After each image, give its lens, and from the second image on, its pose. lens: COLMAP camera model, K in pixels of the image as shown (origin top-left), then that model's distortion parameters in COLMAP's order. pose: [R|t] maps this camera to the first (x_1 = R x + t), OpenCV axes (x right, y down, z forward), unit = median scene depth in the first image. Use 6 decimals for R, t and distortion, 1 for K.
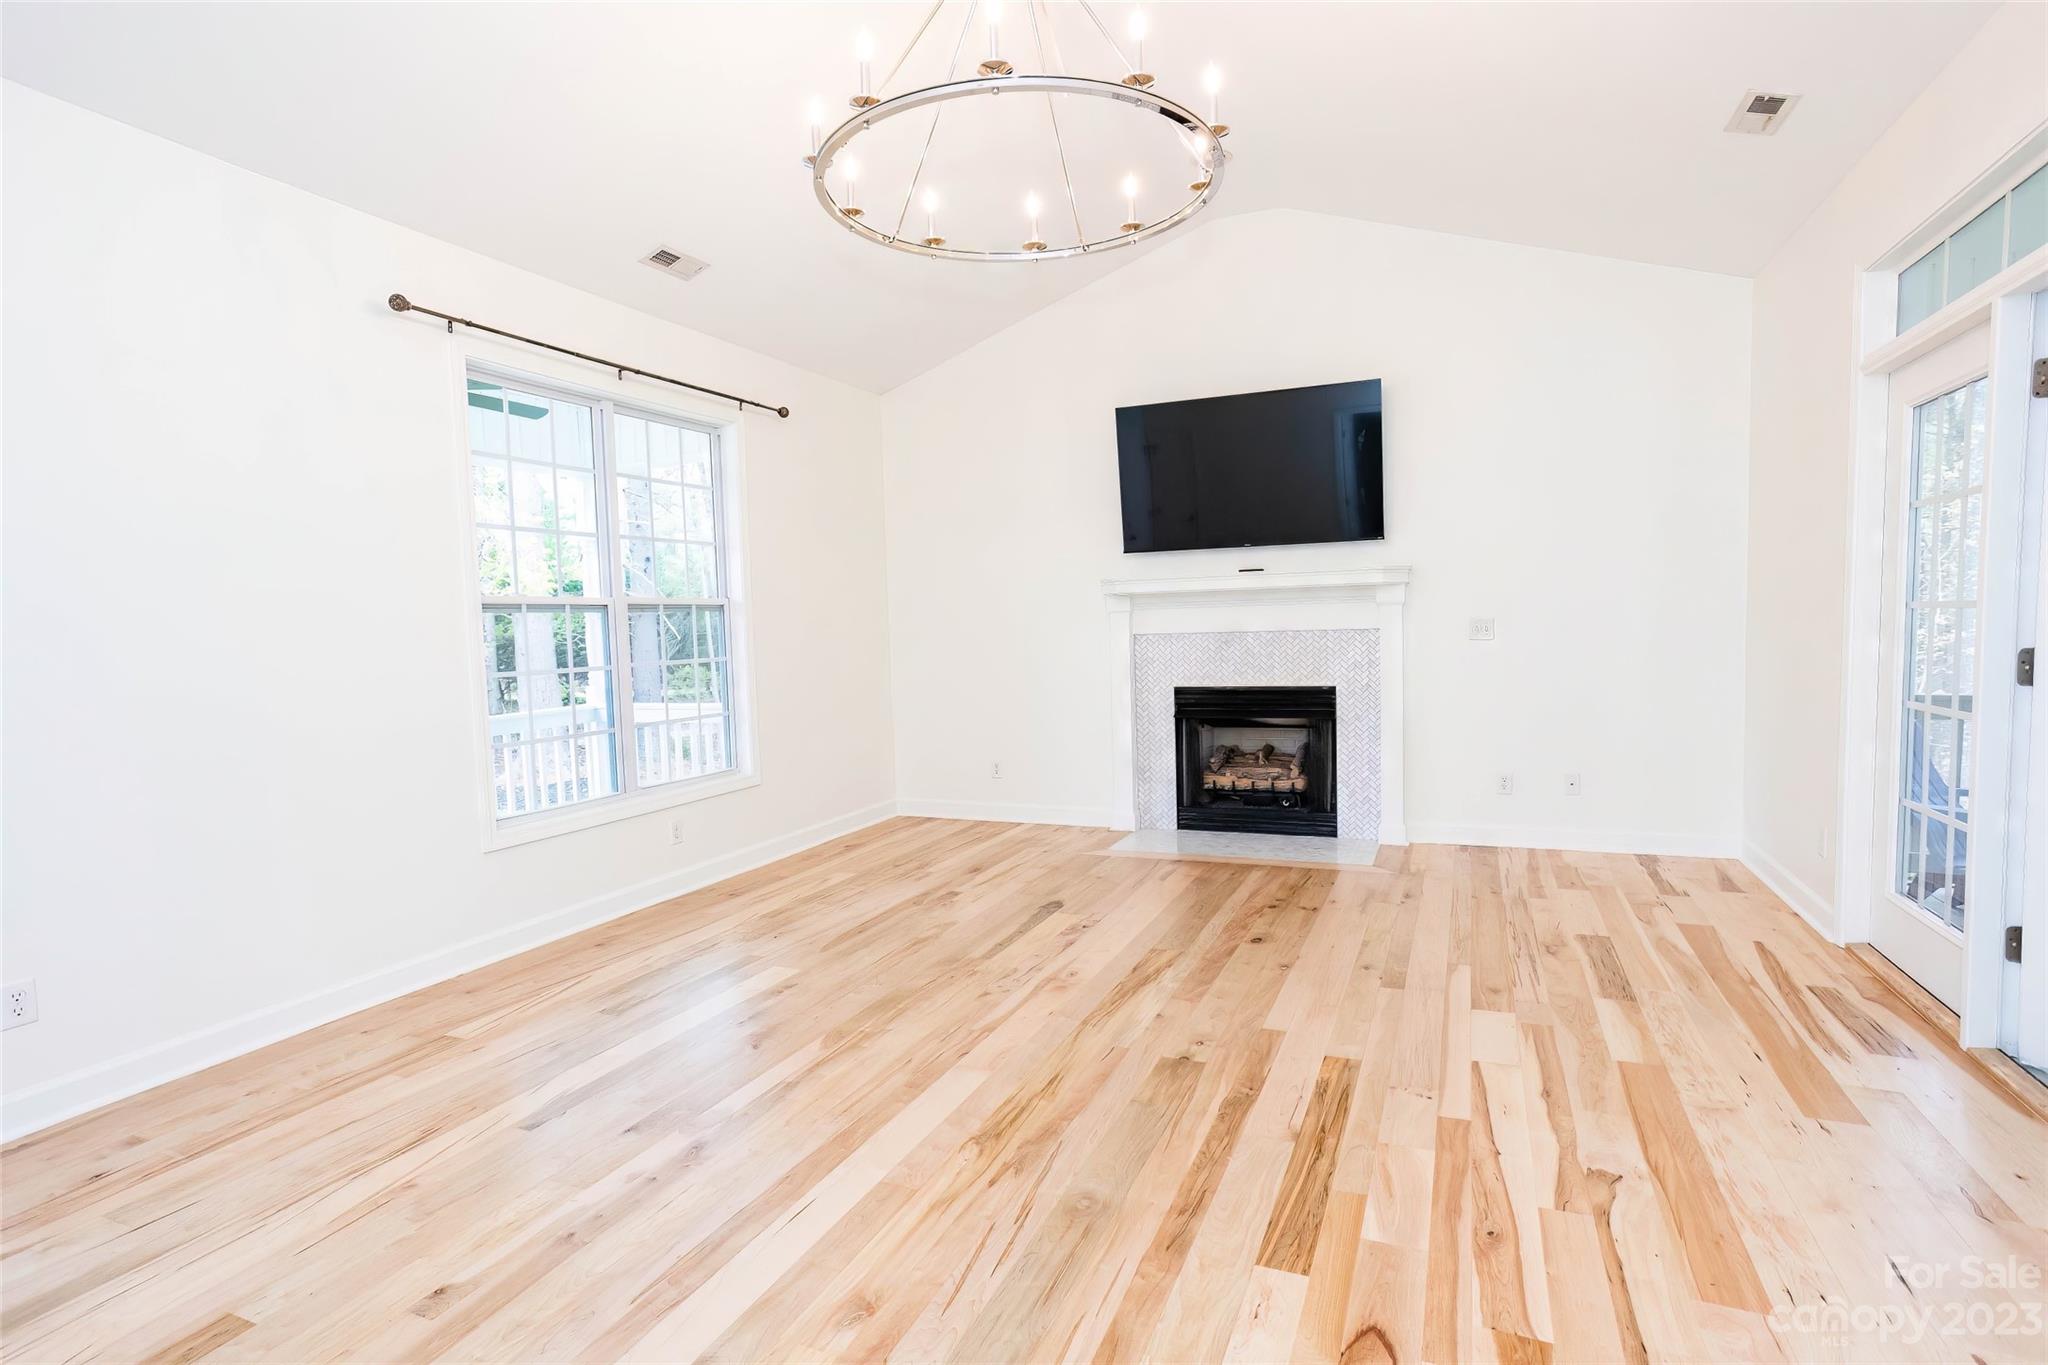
lens RADIAL K [[1021.0, 0, 1024.0], [0, 1021.0, 682.5], [0, 0, 1]] dist [-0.045926, 0.037815]
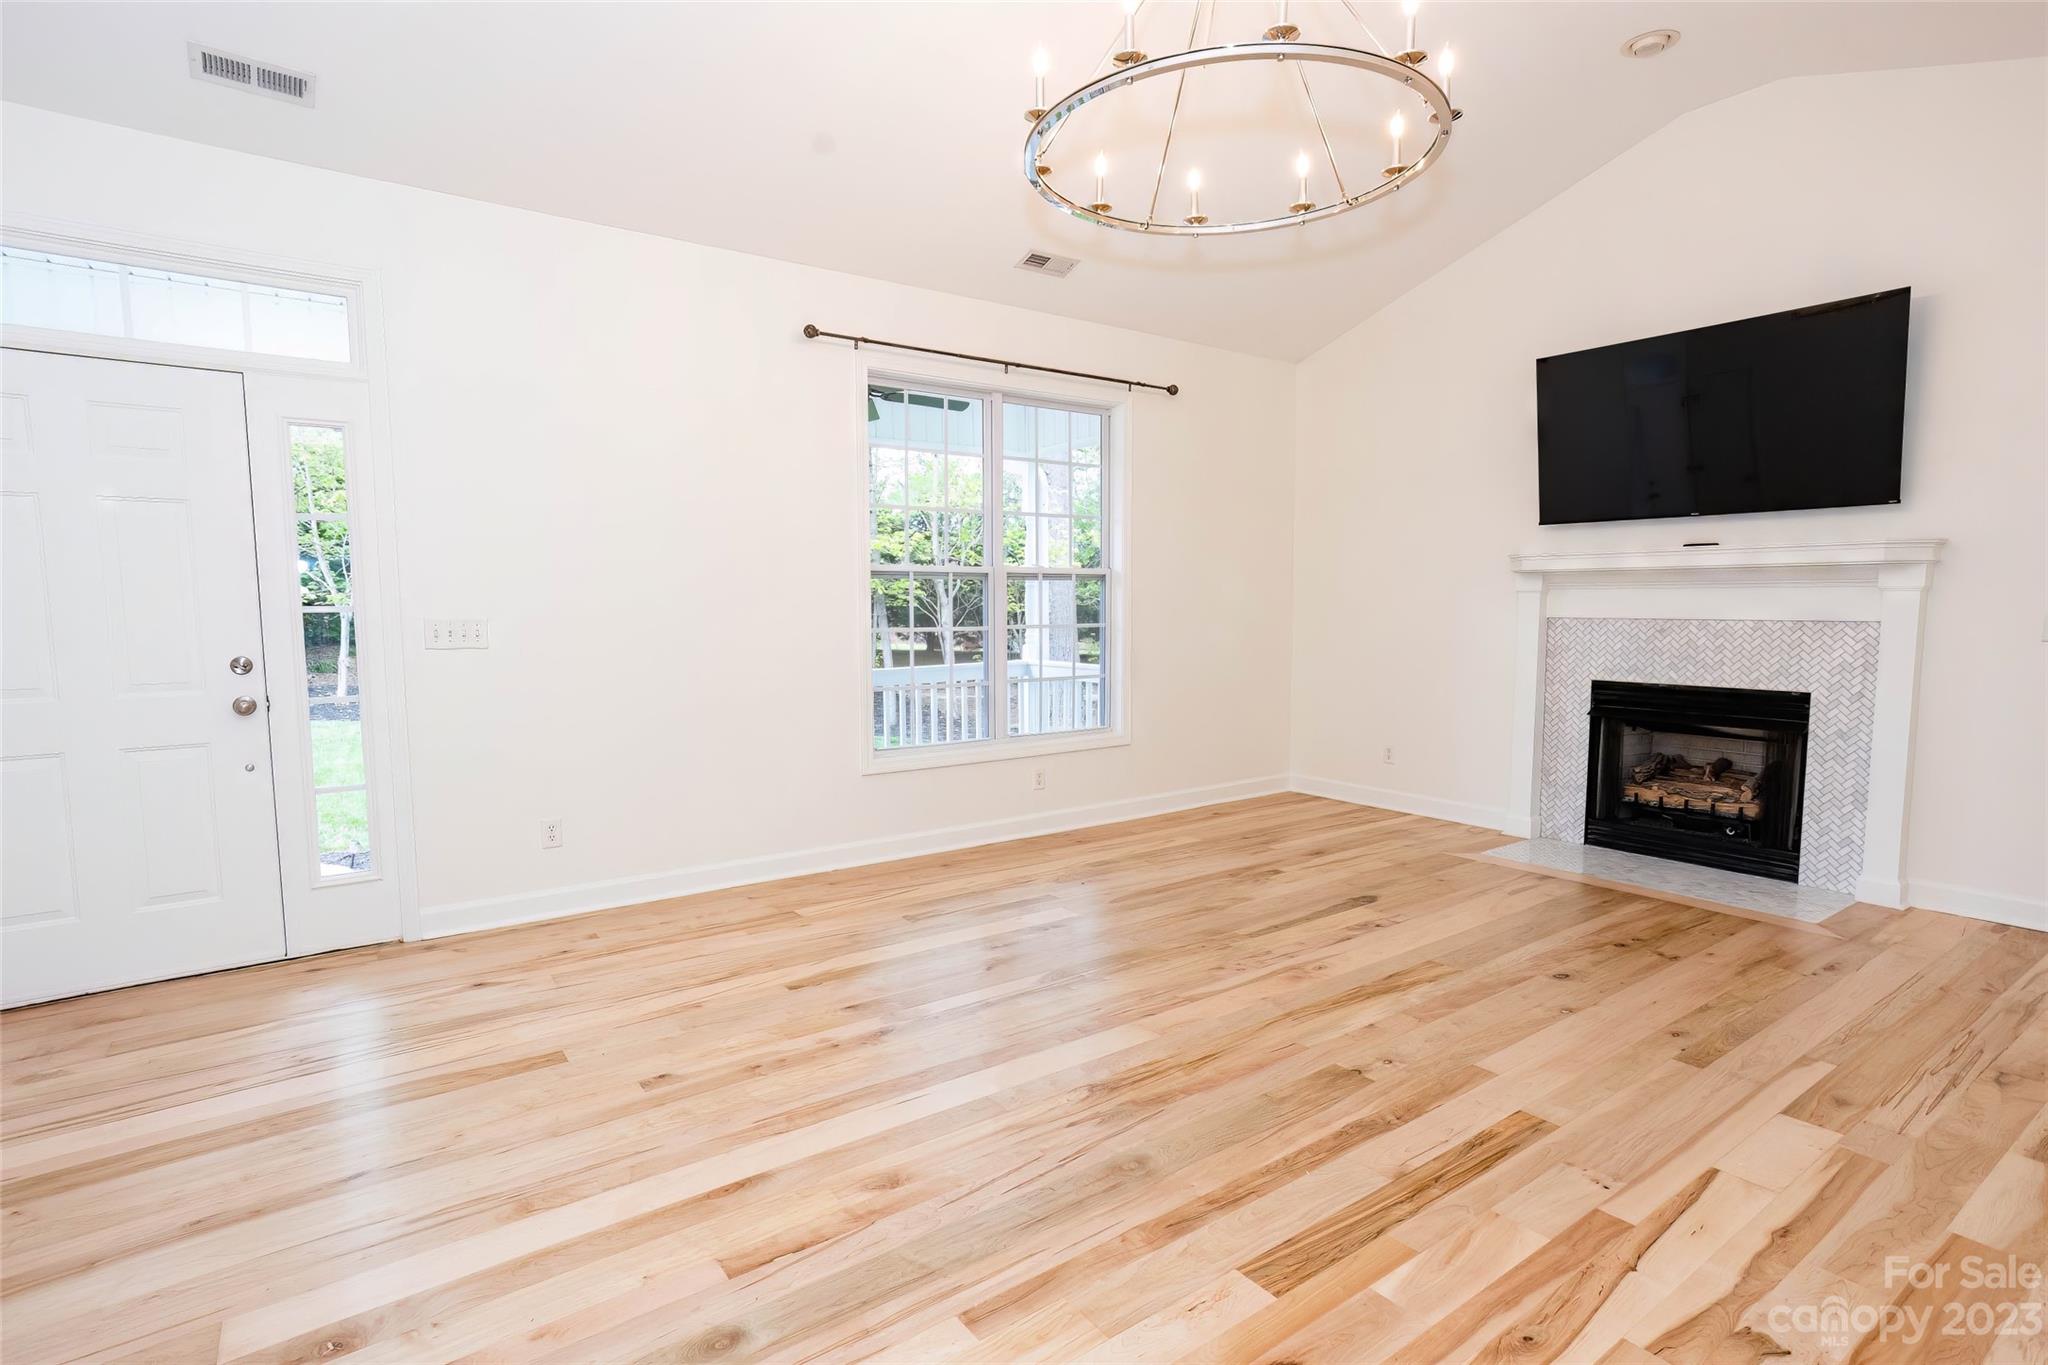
lens RADIAL K [[1021.0, 0, 1024.0], [0, 1021.0, 682.5], [0, 0, 1]] dist [-0.045926, 0.037815]
pose [[0.863368, 0.069390, -0.499782, 0.236119], [-0.053448, 0.997503, 0.046162, -0.010613], [0.501737, -0.013143, 0.864920, 0.028987]]
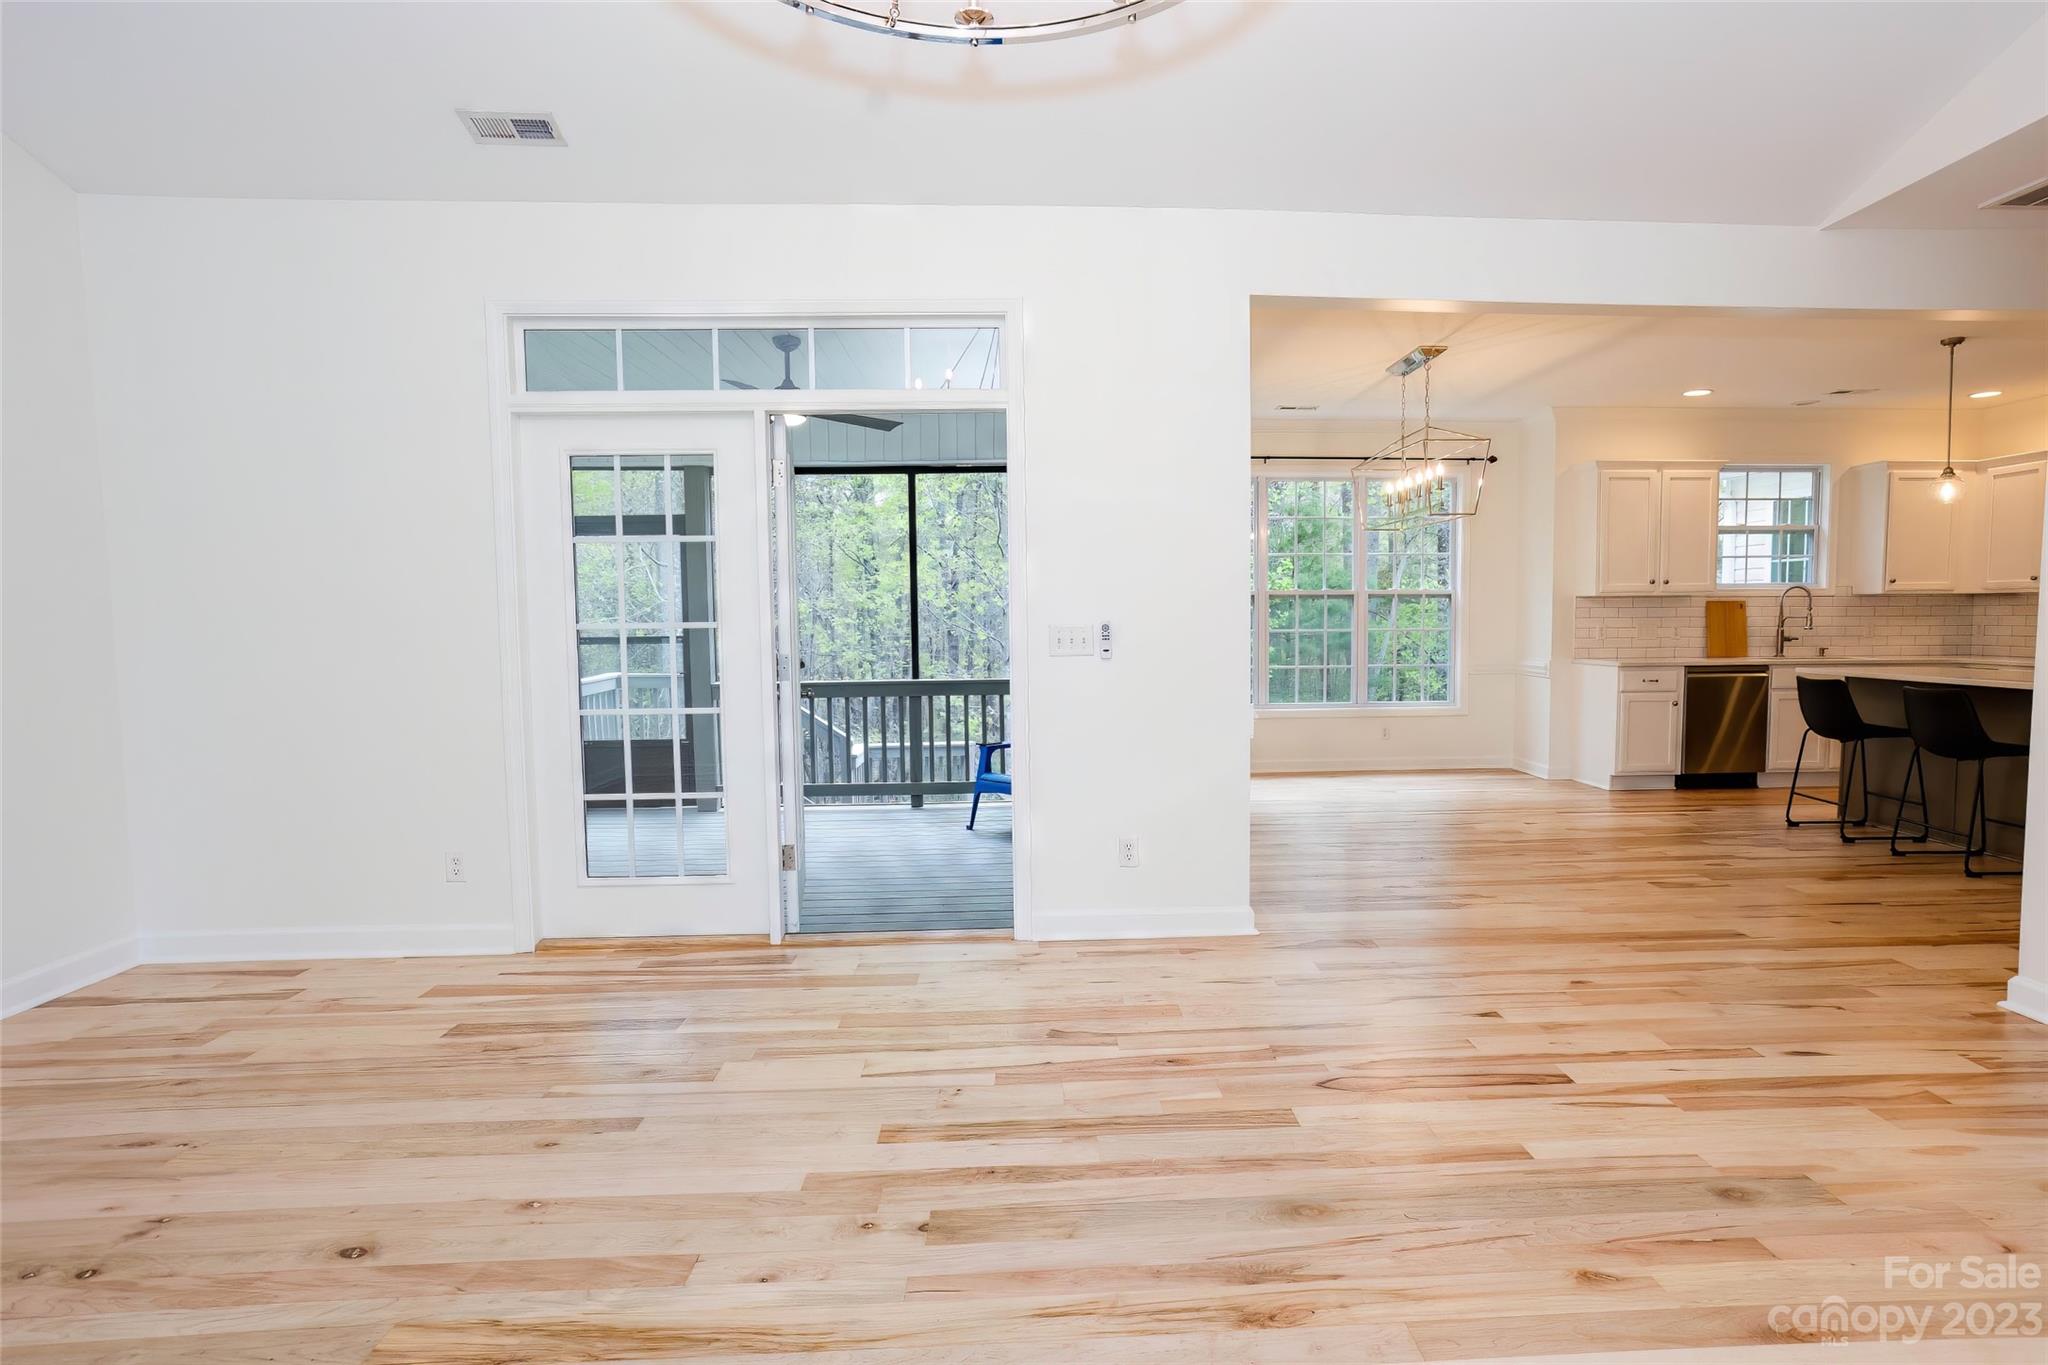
lens RADIAL K [[1087.3, 0, 1065.8], [0, 1087.3, 686.6], [0, 0, 1]] dist [-0.000299, 0.014197]
pose [[-0.432055, -0.026184, 0.901467, -0.411405], [0.074810, 0.995093, 0.064759, -0.043152], [-0.898739, 0.095418, -0.427976, 0.850756]]
